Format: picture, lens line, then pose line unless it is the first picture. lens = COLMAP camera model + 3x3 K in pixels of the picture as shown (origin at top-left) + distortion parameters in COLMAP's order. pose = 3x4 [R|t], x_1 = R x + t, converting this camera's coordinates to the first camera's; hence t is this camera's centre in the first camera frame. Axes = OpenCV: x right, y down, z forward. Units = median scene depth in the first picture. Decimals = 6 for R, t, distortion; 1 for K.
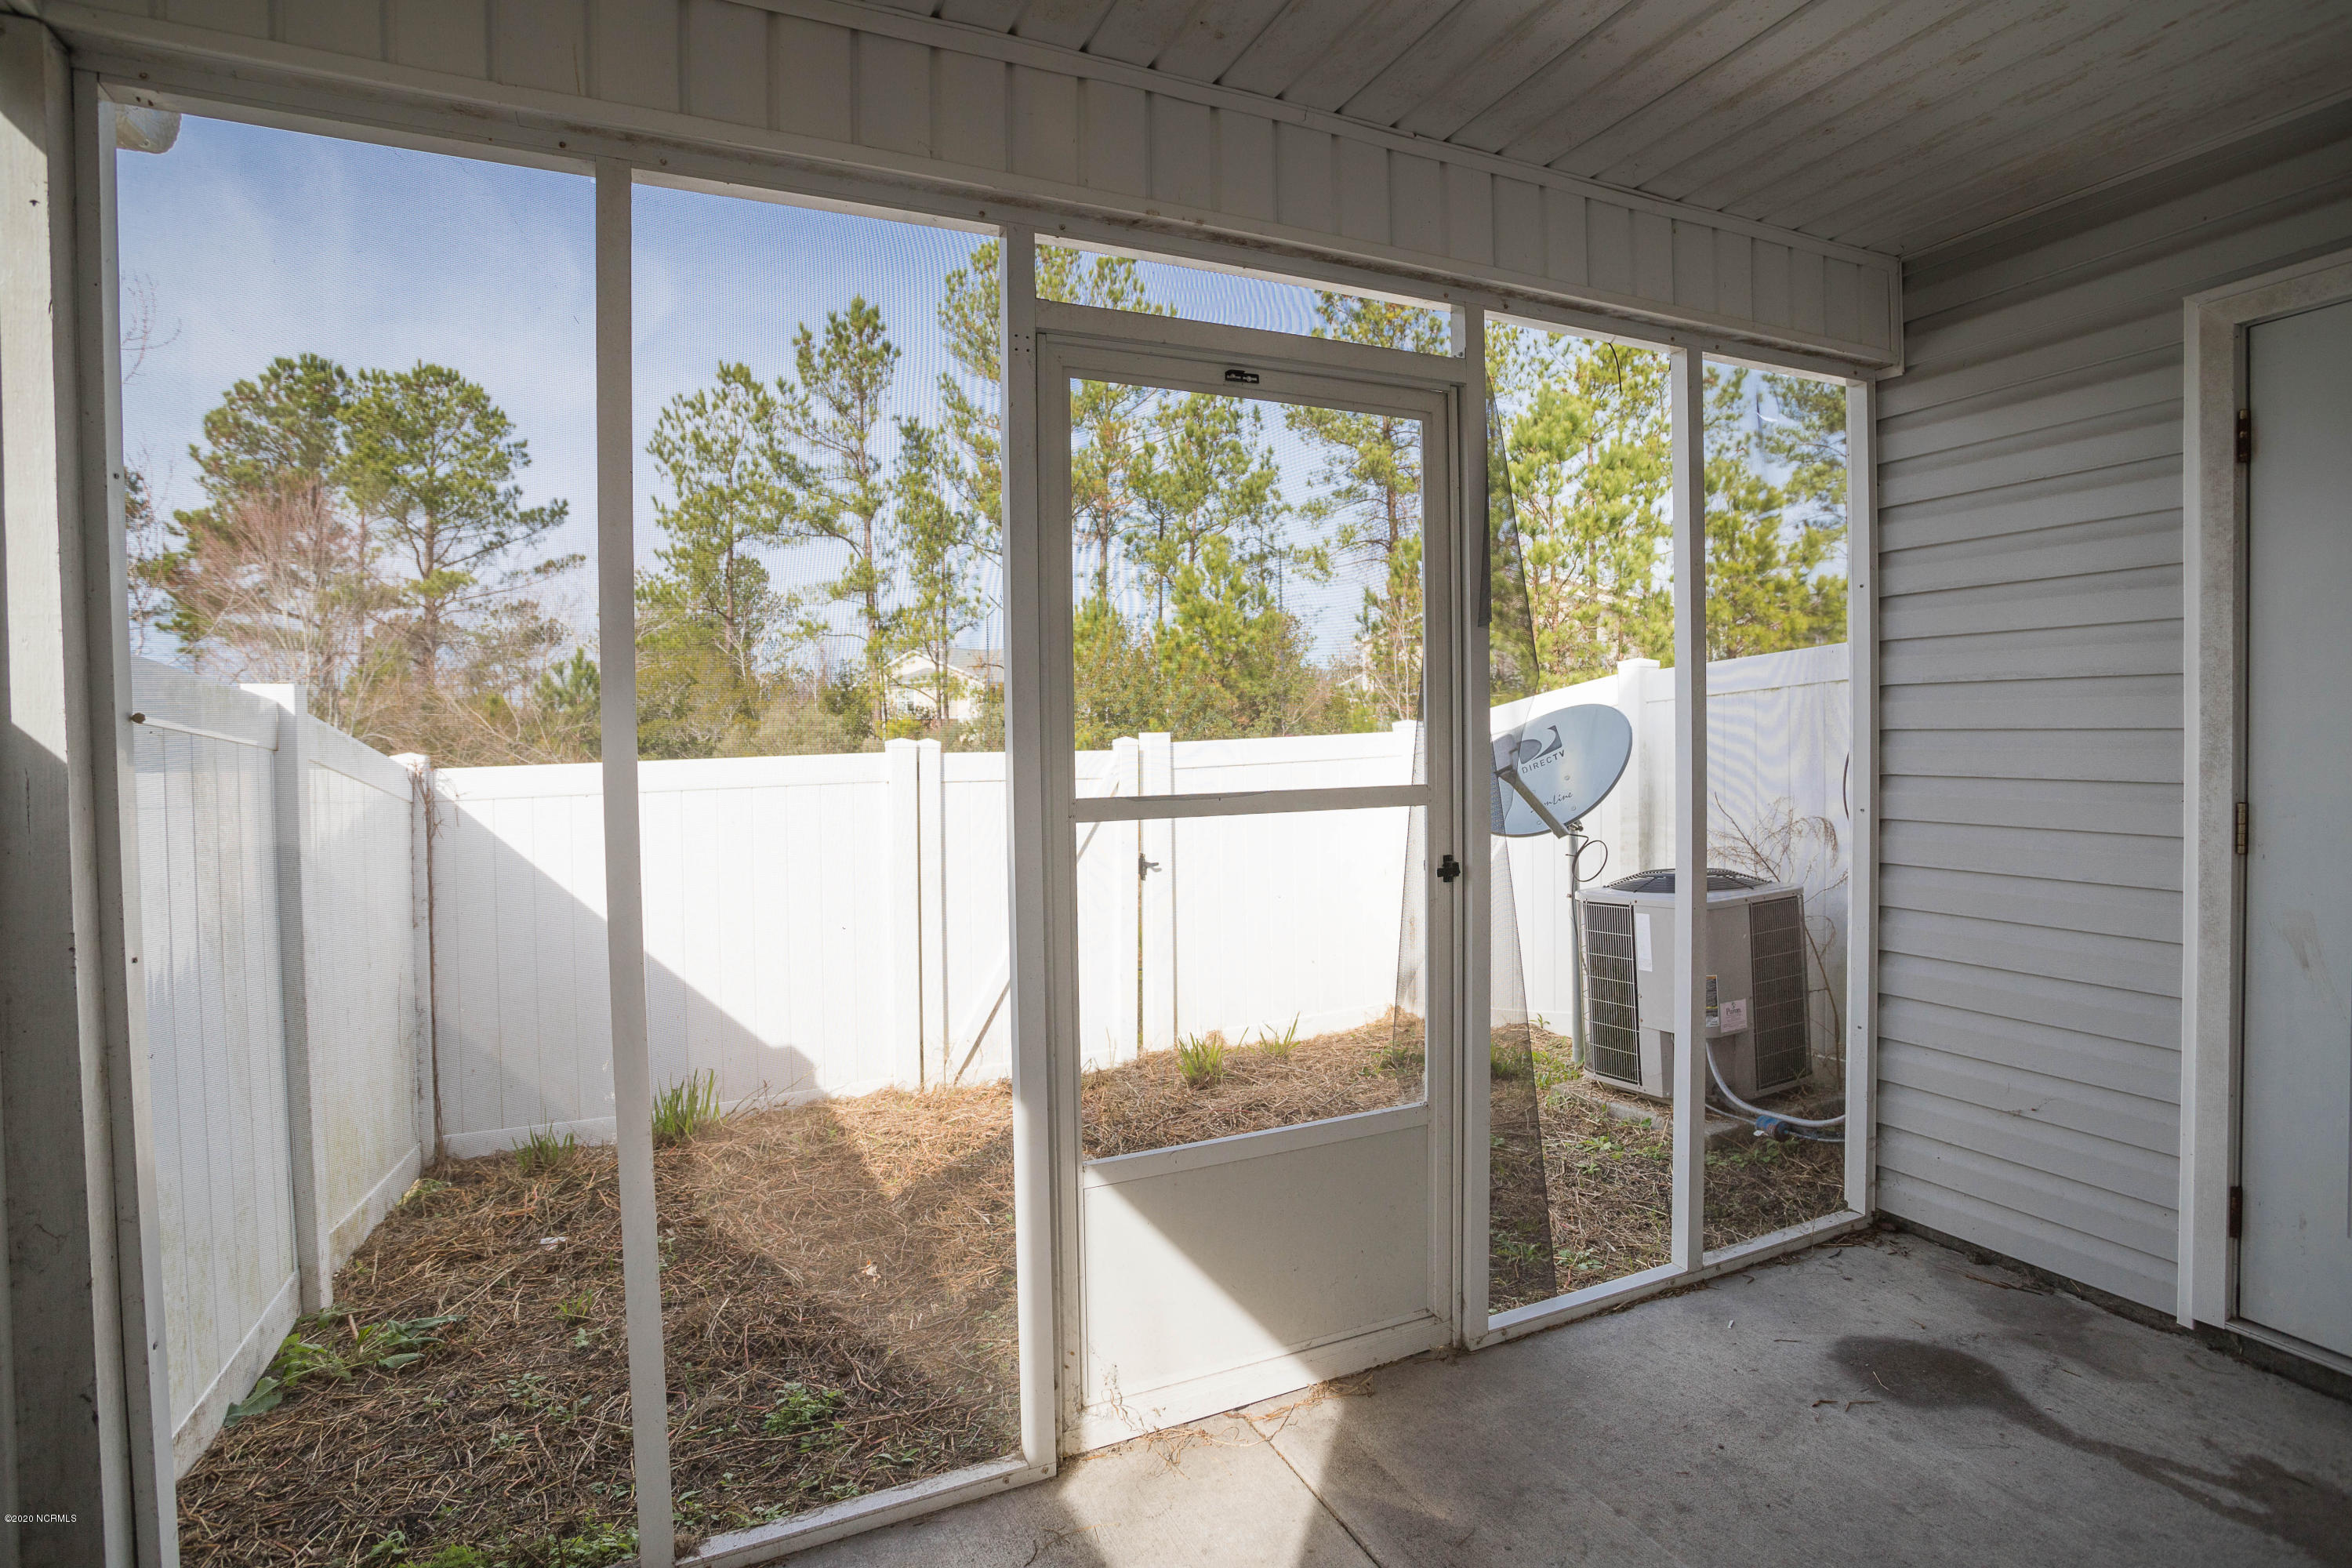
lens RADIAL K [[1128.2, 0, 1176.0], [0, 1128.2, 784.0], [0, 0, 1]] dist [-0.029476, 0.000292]
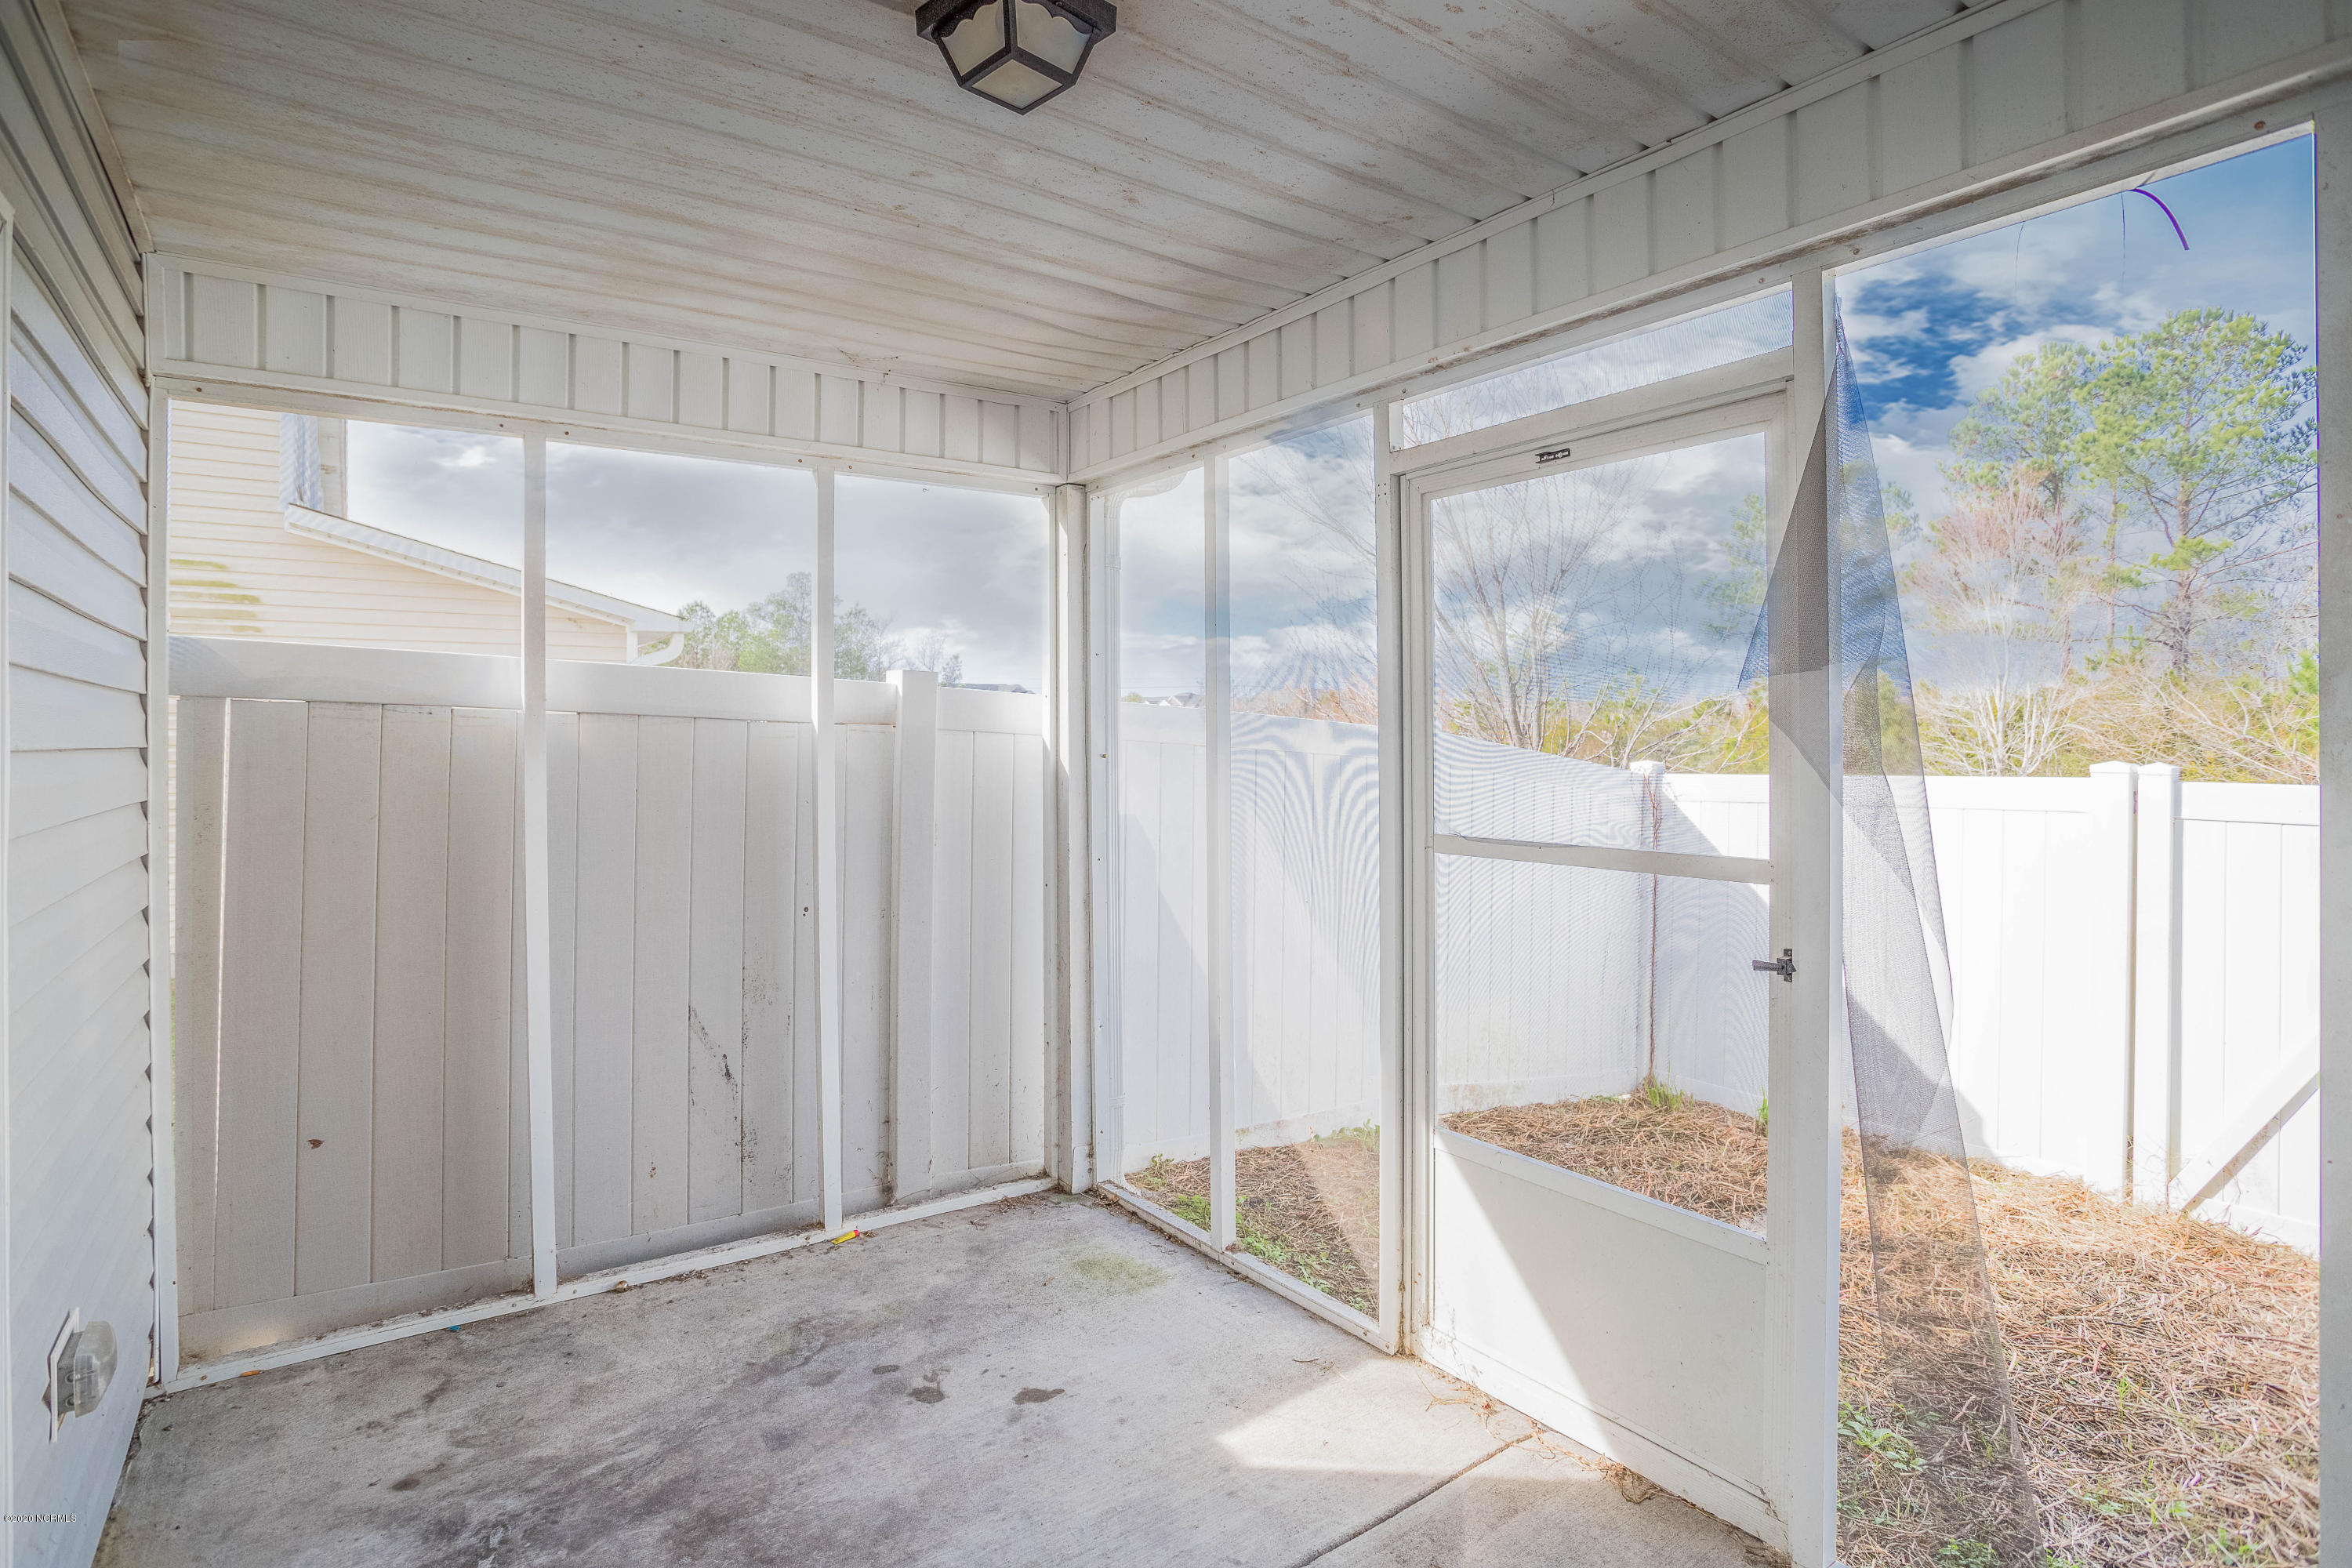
lens RADIAL K [[1128.2, 0, 1176.0], [0, 1128.2, 784.0], [0, 0, 1]] dist [-0.029476, 0.000292]
pose [[0.240580, 0.052677, -0.969199, 1.014055], [-0.042839, 0.998129, 0.043616, -0.082444], [0.969683, 0.031027, 0.242387, 0.404565]]
